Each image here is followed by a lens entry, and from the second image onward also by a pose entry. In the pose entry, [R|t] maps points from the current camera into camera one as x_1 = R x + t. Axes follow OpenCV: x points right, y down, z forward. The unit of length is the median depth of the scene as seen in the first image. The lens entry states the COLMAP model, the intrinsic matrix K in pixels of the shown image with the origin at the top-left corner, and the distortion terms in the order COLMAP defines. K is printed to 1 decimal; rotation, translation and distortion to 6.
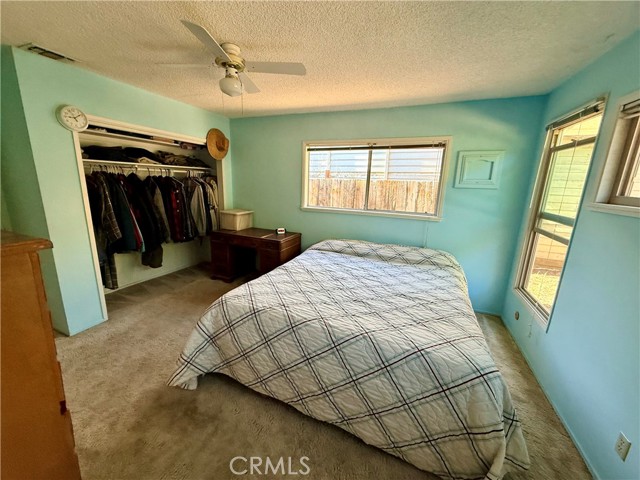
lens RADIAL K [[255.5, 0, 320.0], [0, 255.5, 240.0], [0, 0, 1]] dist [0.002677, 0.000243]
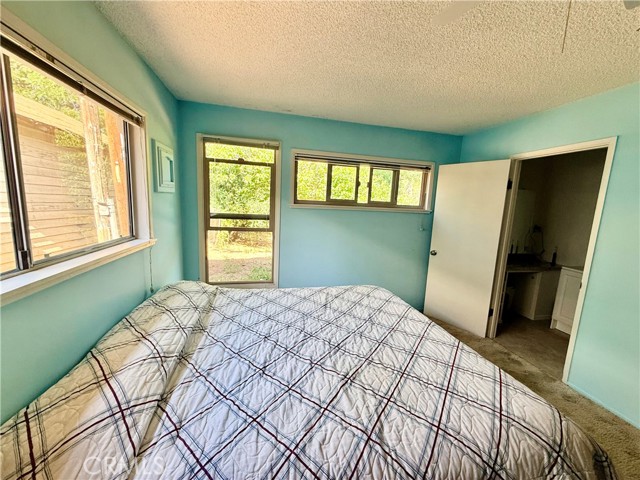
lens RADIAL K [[255.5, 0, 320.0], [0, 255.5, 240.0], [0, 0, 1]] dist [0.002677, 0.000243]
pose [[-0.564625, -0.177668, 0.805998, -0.458926], [0.126443, 0.946407, 0.297196, -0.354141], [-0.815604, 0.269717, -0.511900, 1.565712]]
